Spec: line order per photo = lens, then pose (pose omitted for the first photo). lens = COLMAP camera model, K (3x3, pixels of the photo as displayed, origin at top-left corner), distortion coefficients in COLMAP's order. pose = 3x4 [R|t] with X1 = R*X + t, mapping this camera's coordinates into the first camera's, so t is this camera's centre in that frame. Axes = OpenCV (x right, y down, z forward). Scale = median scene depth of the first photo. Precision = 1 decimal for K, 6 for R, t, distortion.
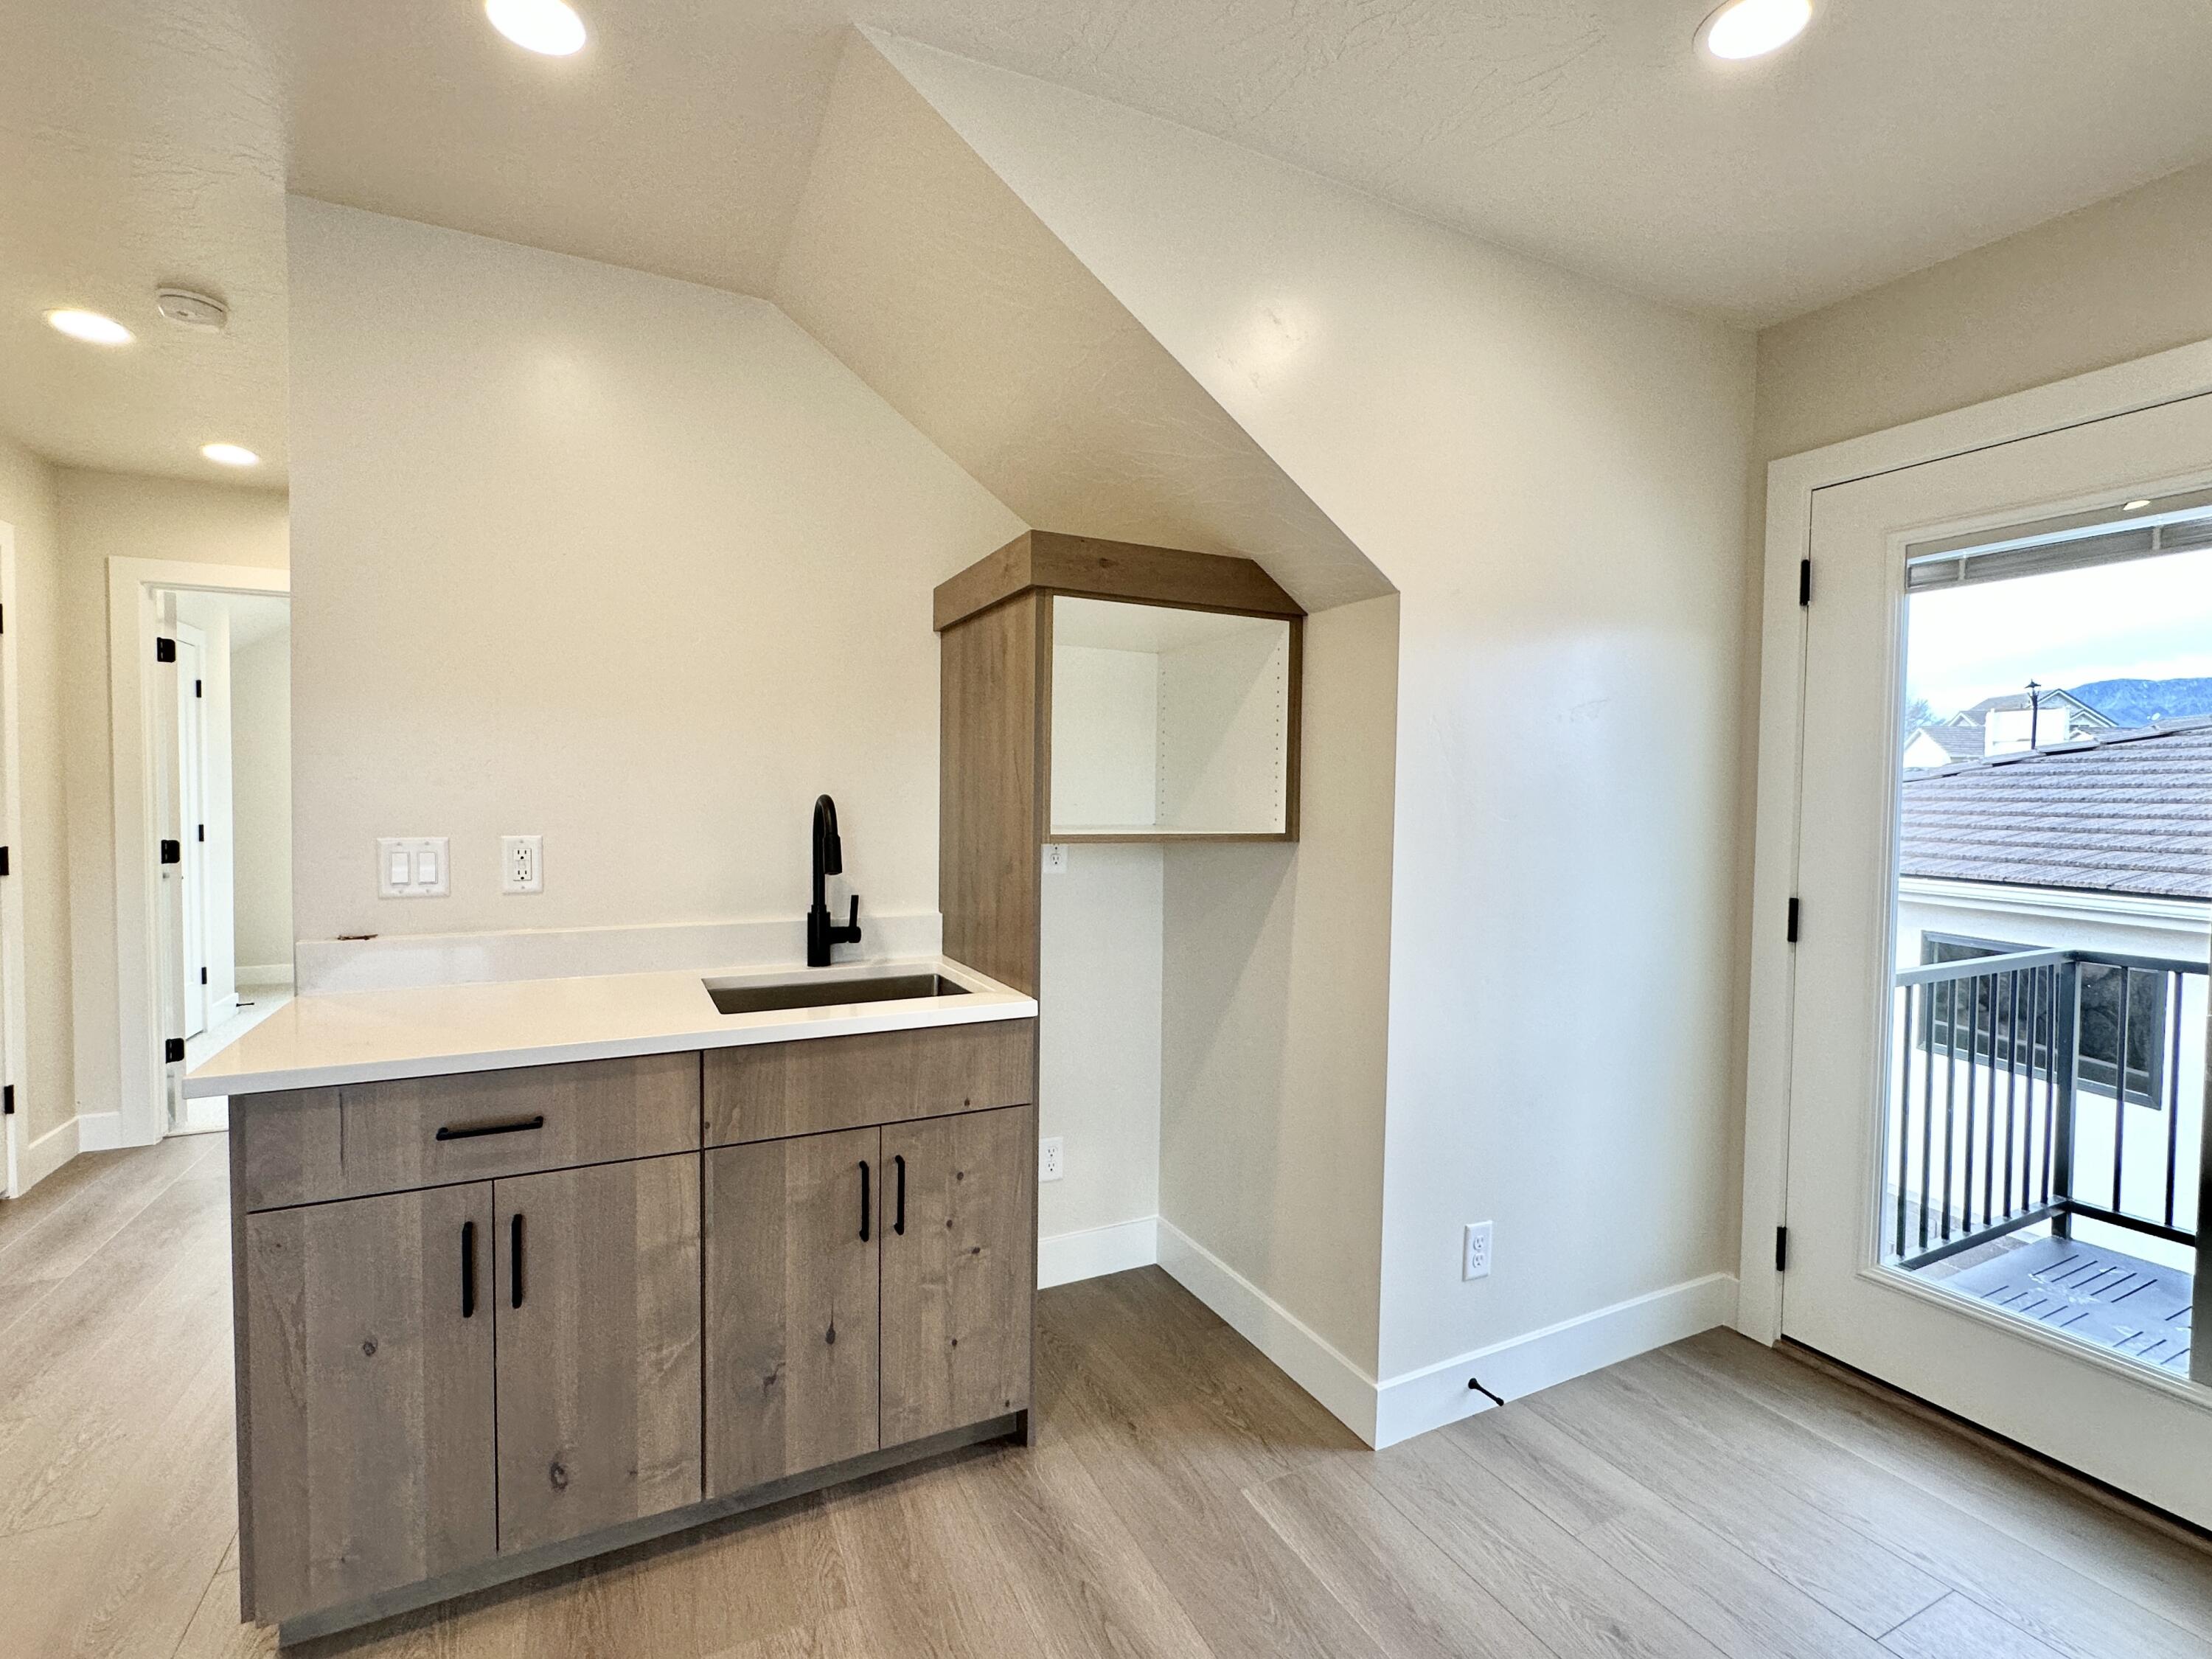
lens RADIAL K [[1020.6, 0, 1113.4], [0, 1020.6, 832.2], [0, 0, 1]] dist [0.000245, 0.002755]
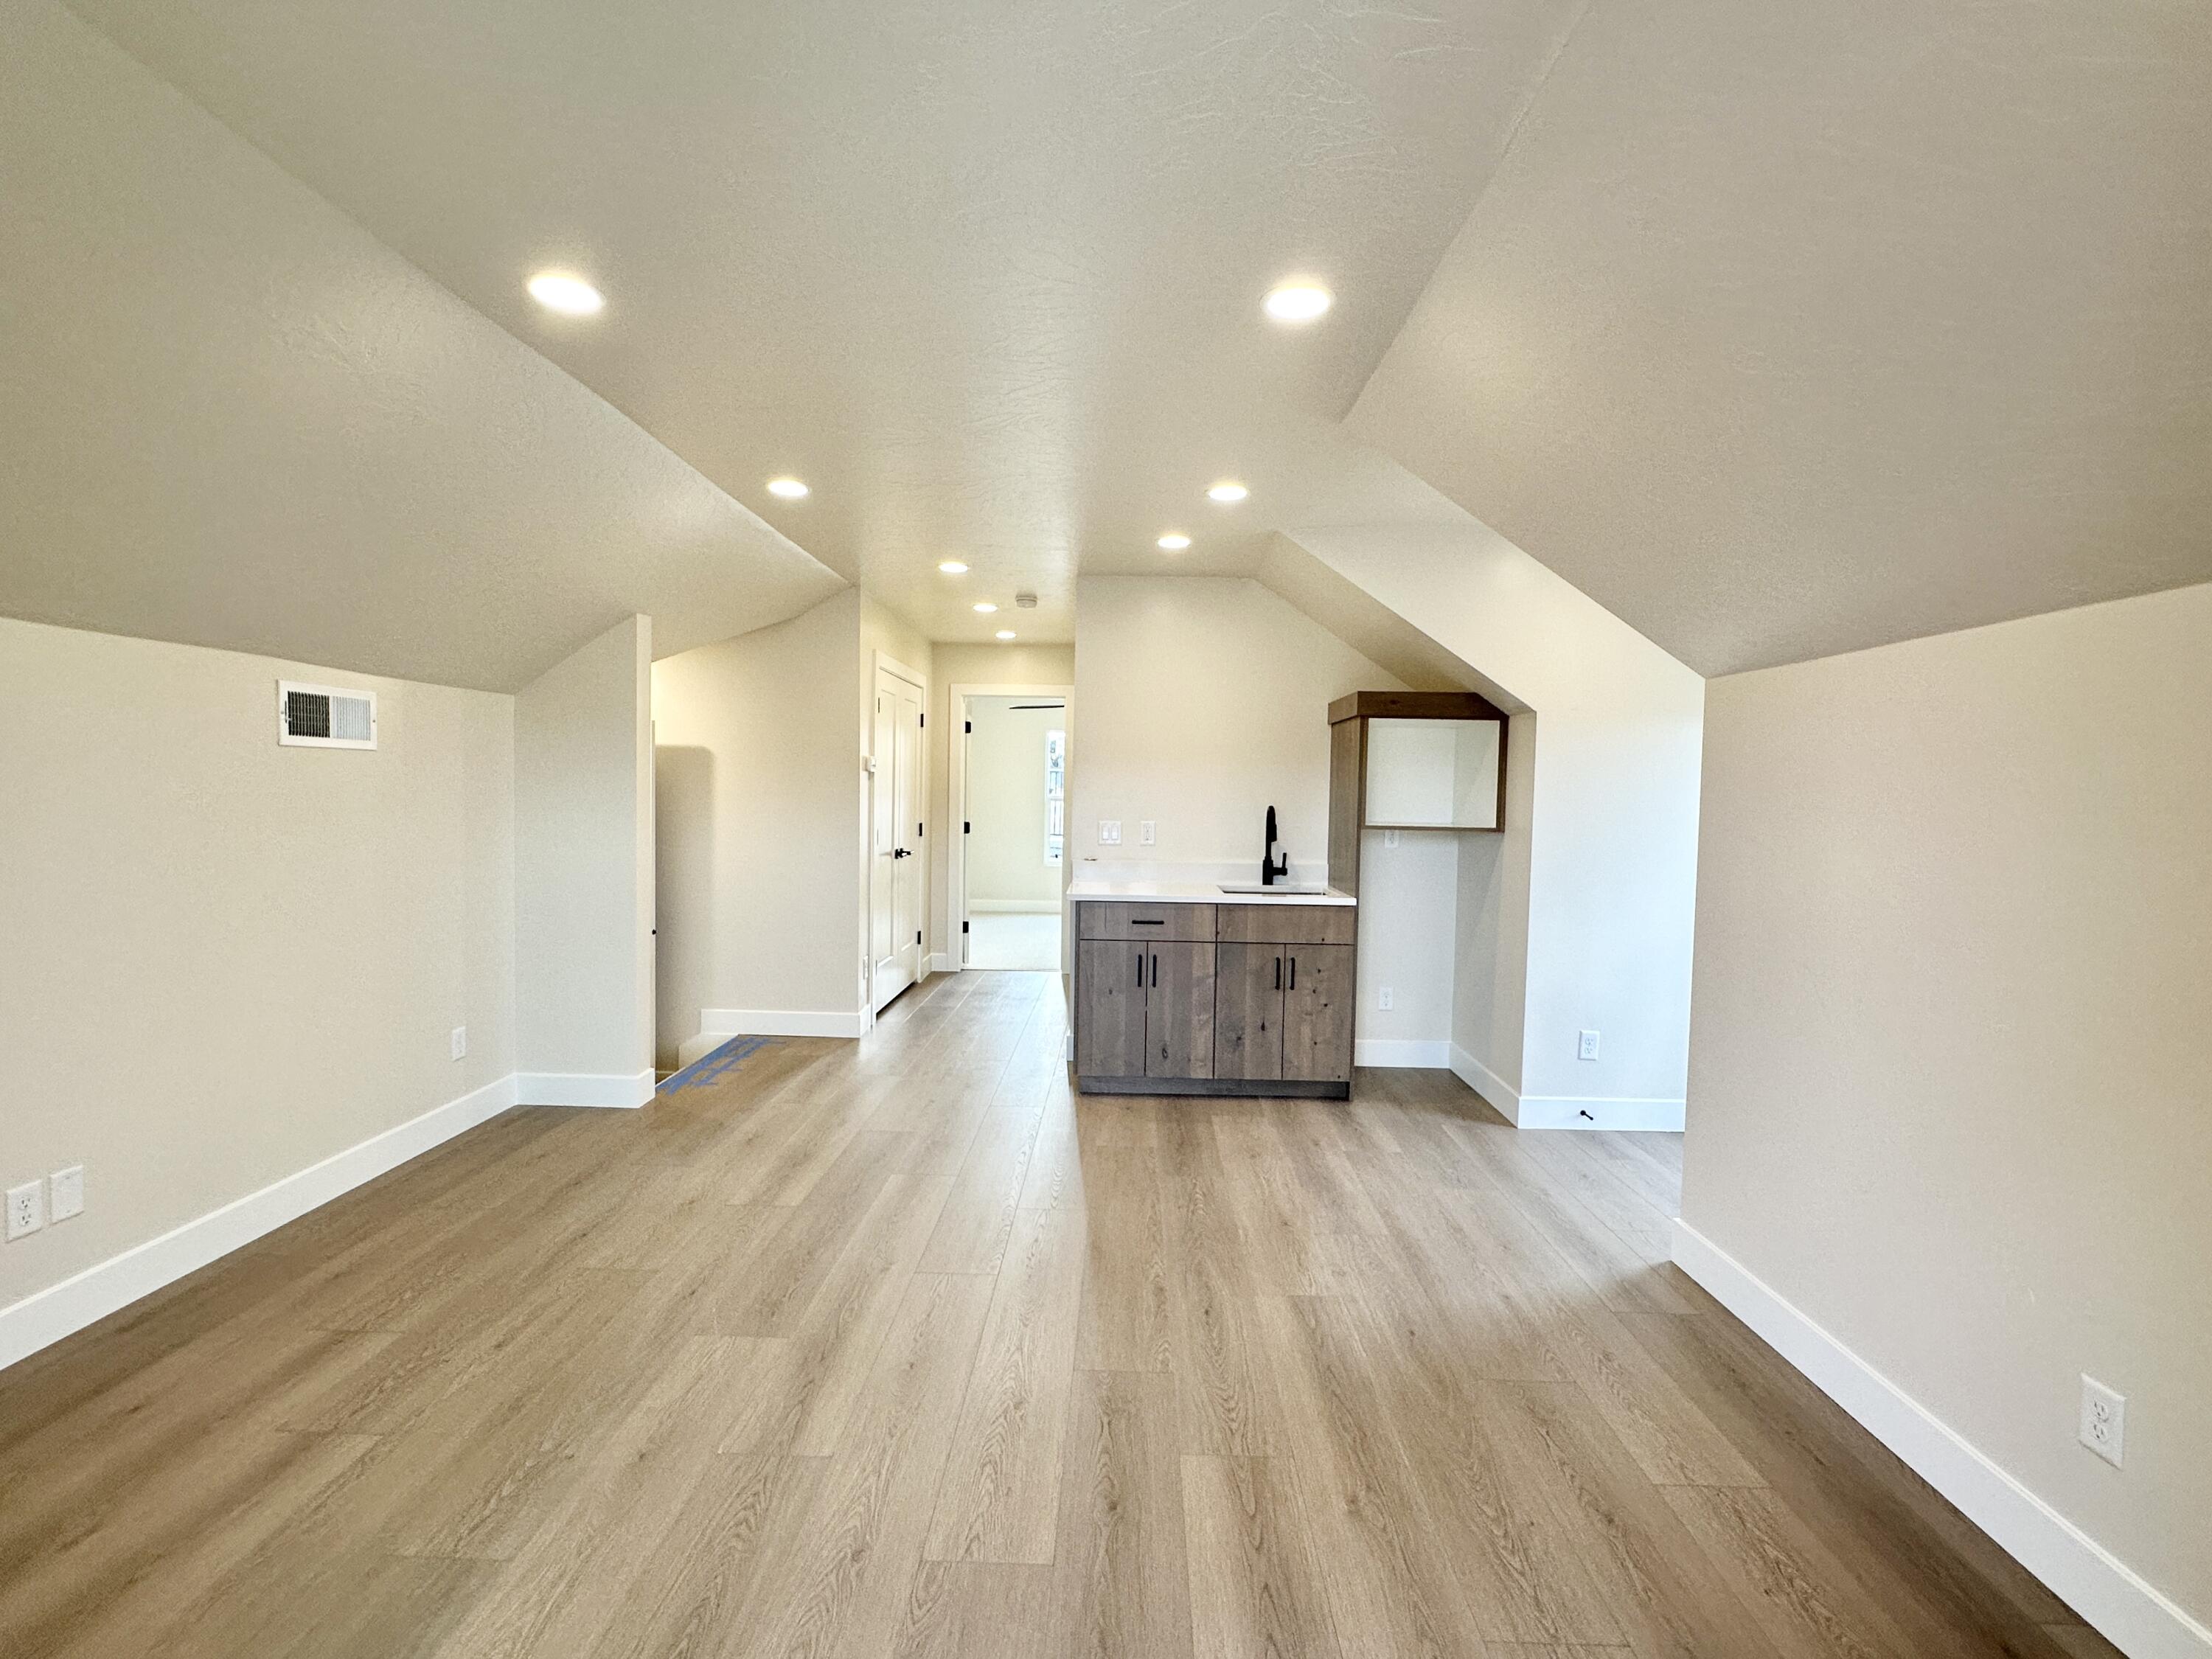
lens RADIAL K [[1020.6, 0, 1097.6], [0, 1020.6, 830.6], [0, 0, 1]] dist [0.000245, 0.002755]
pose [[0.881323, 0.023830, -0.471914, 0.484968], [-0.024921, 0.999682, 0.003938, 0.020373], [0.471857, 0.008290, 0.881636, -1.265516]]
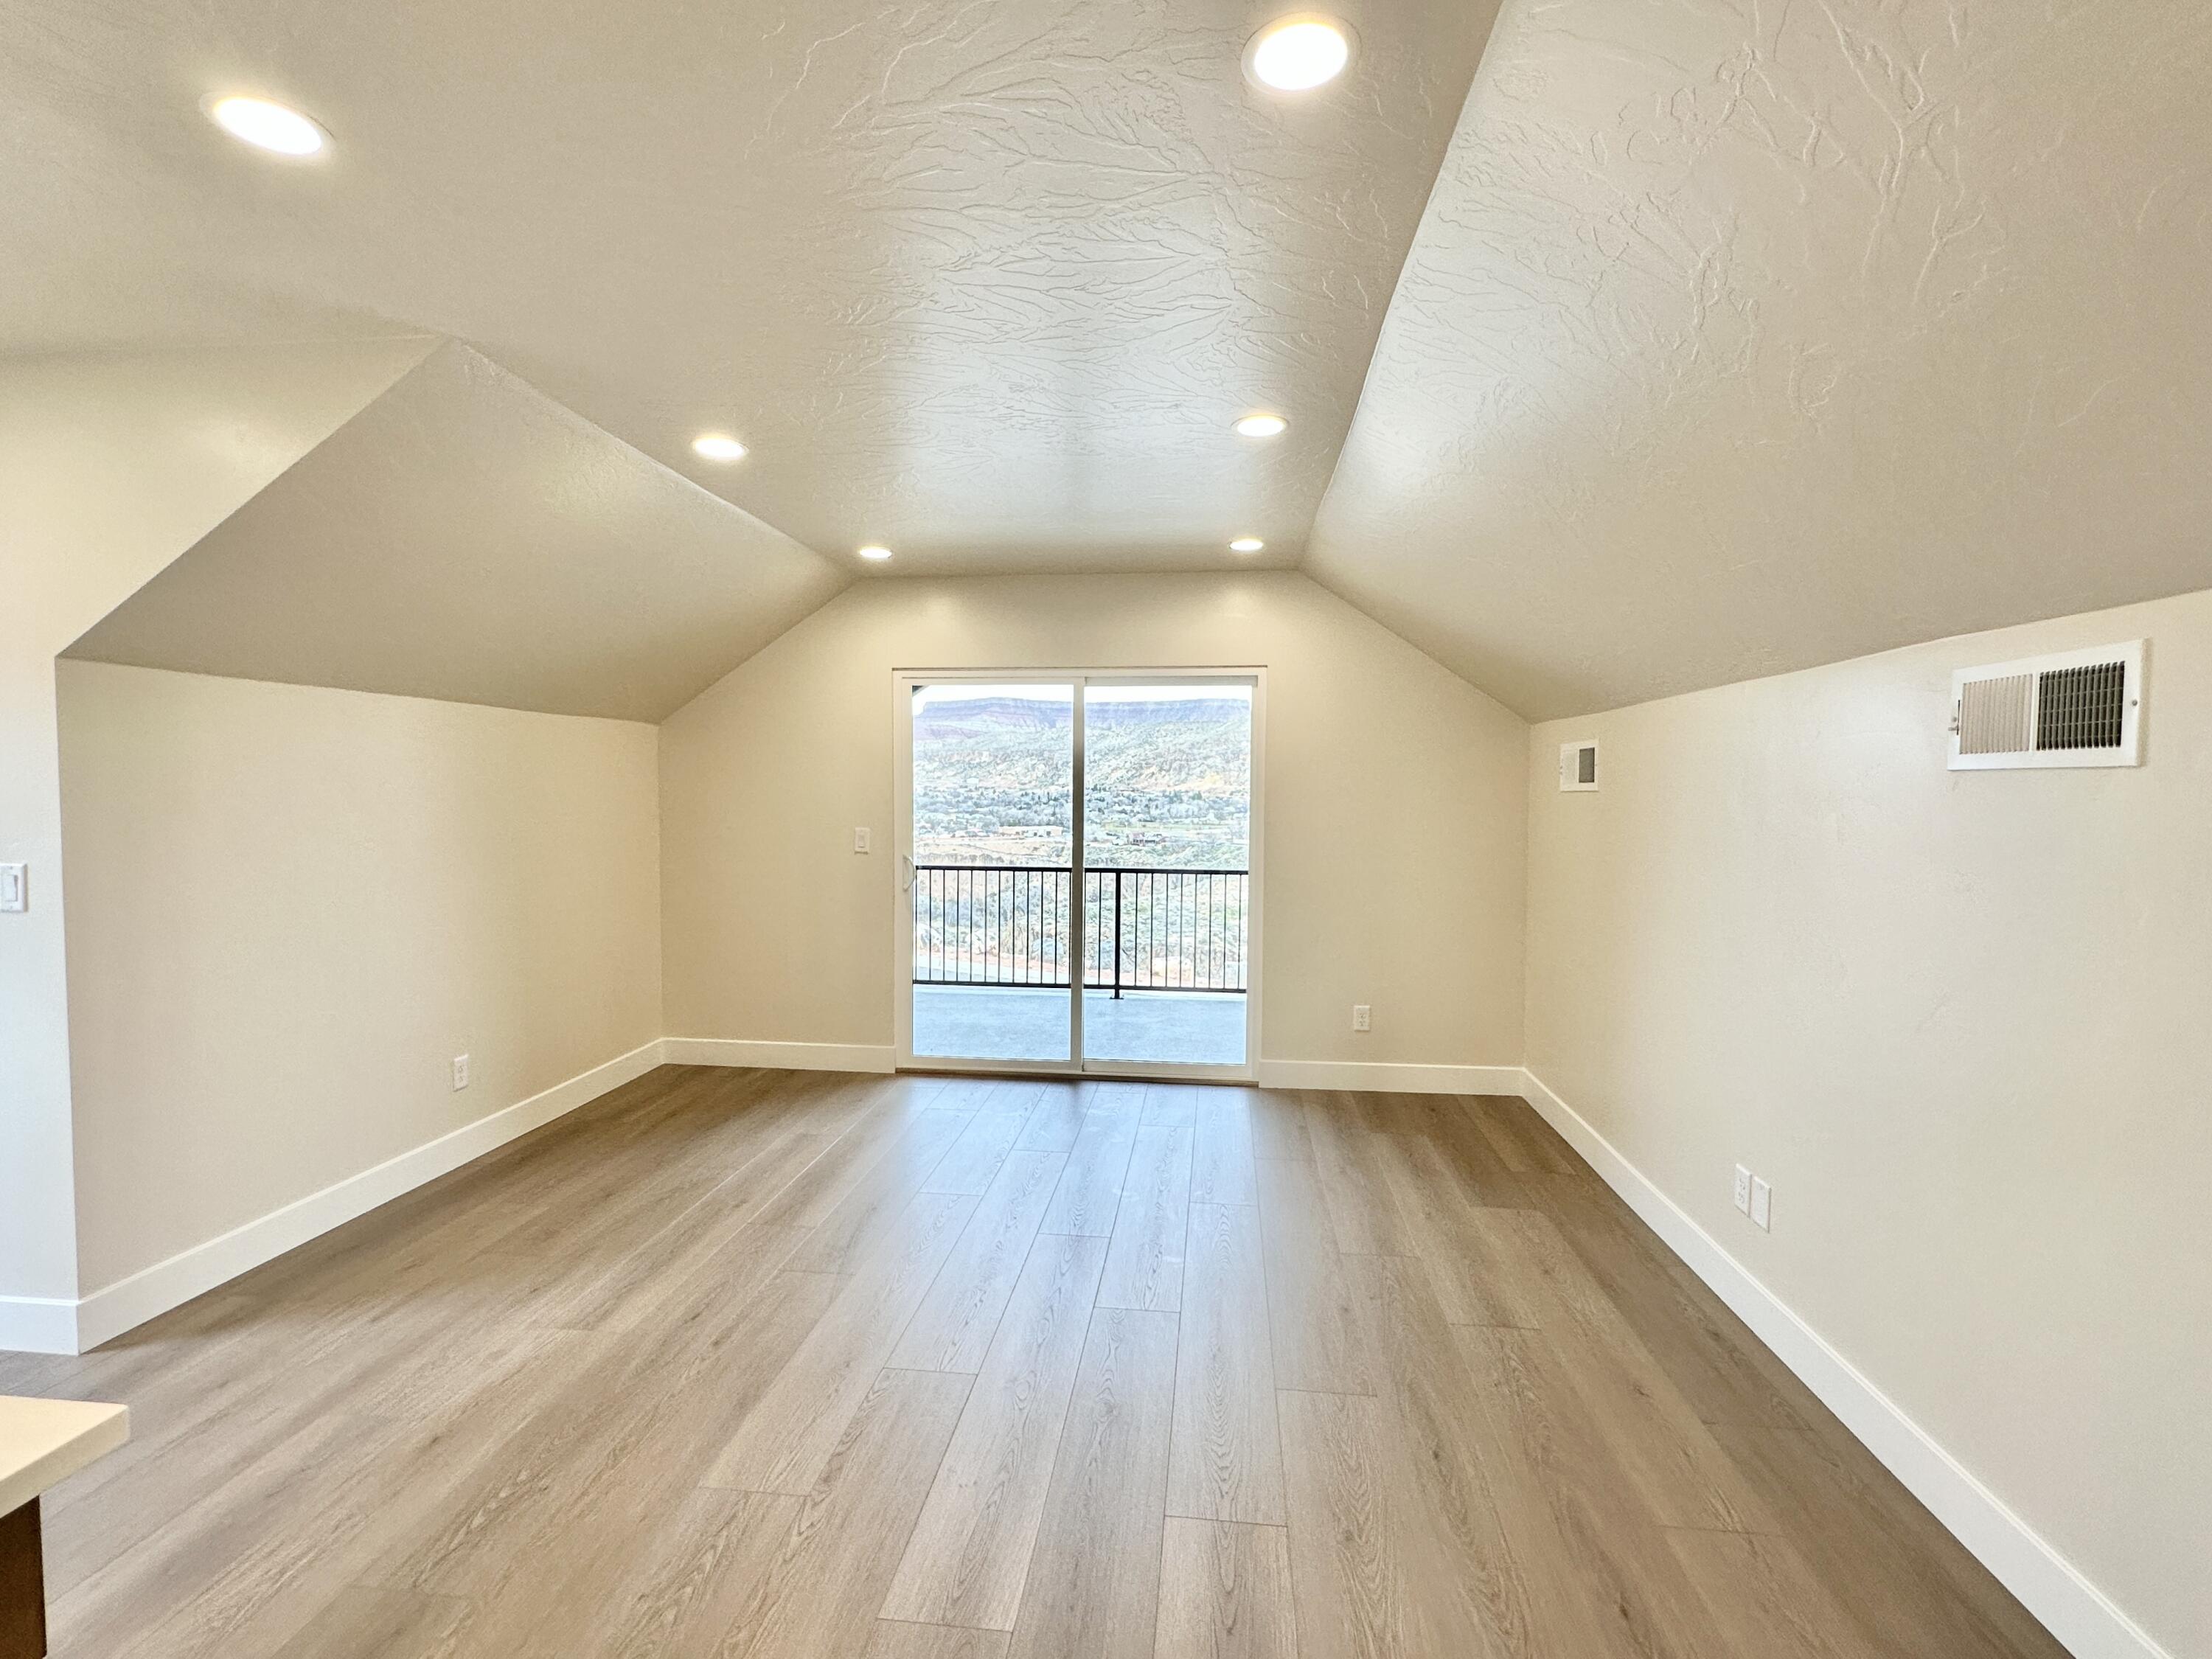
lens RADIAL K [[1020.6, 0, 1104.0], [0, 1020.6, 837.0], [0, 0, 1]] dist [0.000245, 0.002755]
pose [[-0.836136, -0.044517, 0.546713, -1.216834], [0.007453, 0.995687, 0.092473, -0.106811], [-0.548471, 0.081395, -0.832198, 0.821313]]
